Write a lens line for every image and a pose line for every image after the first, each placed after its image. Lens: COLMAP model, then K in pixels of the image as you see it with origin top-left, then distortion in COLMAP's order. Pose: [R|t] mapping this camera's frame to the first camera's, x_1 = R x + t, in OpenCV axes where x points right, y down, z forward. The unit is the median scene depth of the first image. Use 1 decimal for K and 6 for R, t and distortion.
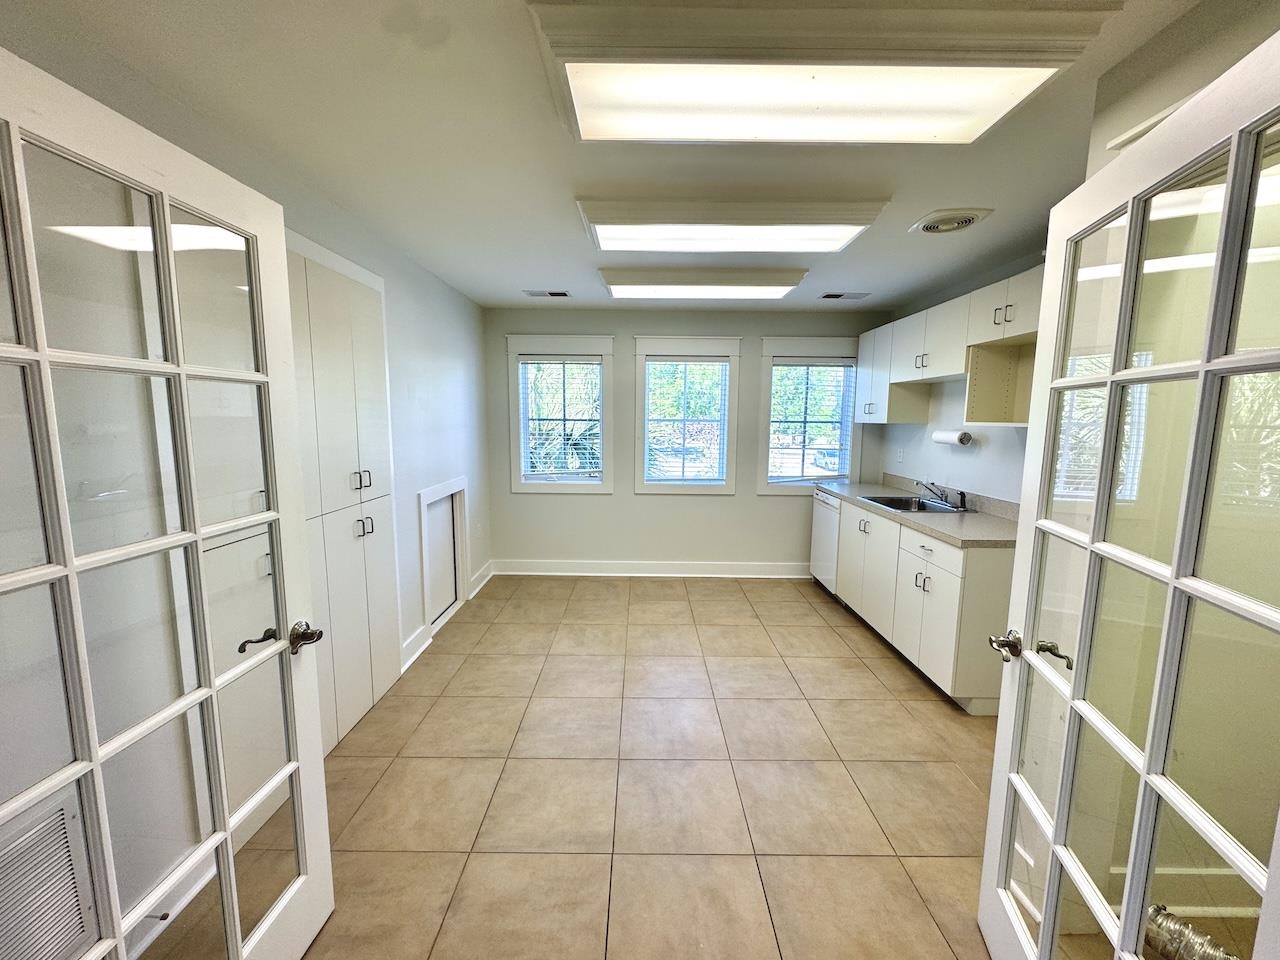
lens RADIAL K [[512.8, 0, 640.0], [0, 512.8, 480.0], [0, 0, 1]] dist [0.001575, 0.000141]
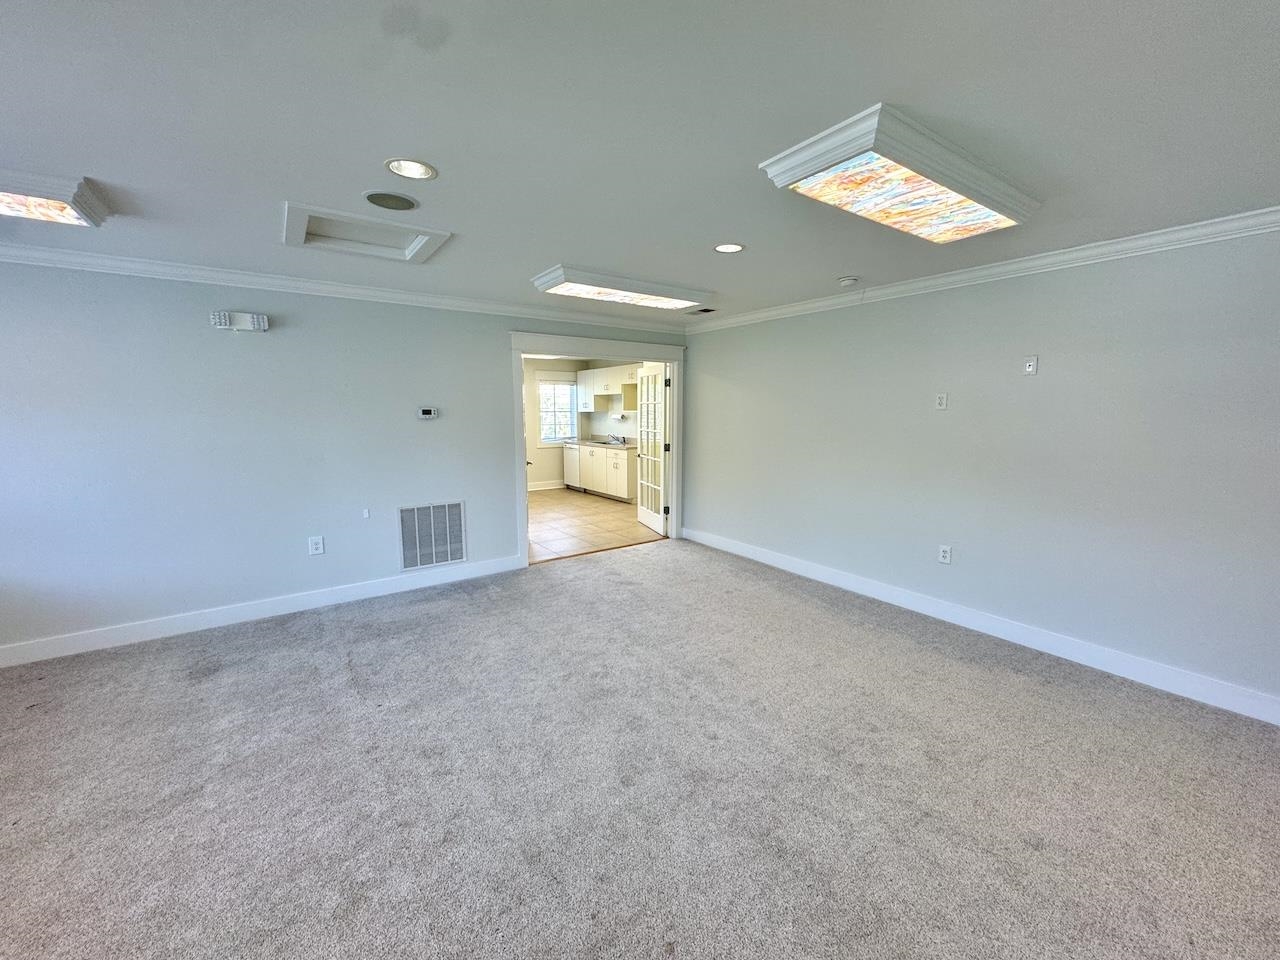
lens RADIAL K [[512.8, 0, 640.0], [0, 512.8, 480.0], [0, 0, 1]] dist [0.001575, 0.000141]
pose [[0.811921, -0.091535, 0.576547, -0.756084], [0.080493, 0.995751, 0.044735, 0.117759], [-0.578192, 0.010087, 0.815838, -1.075332]]
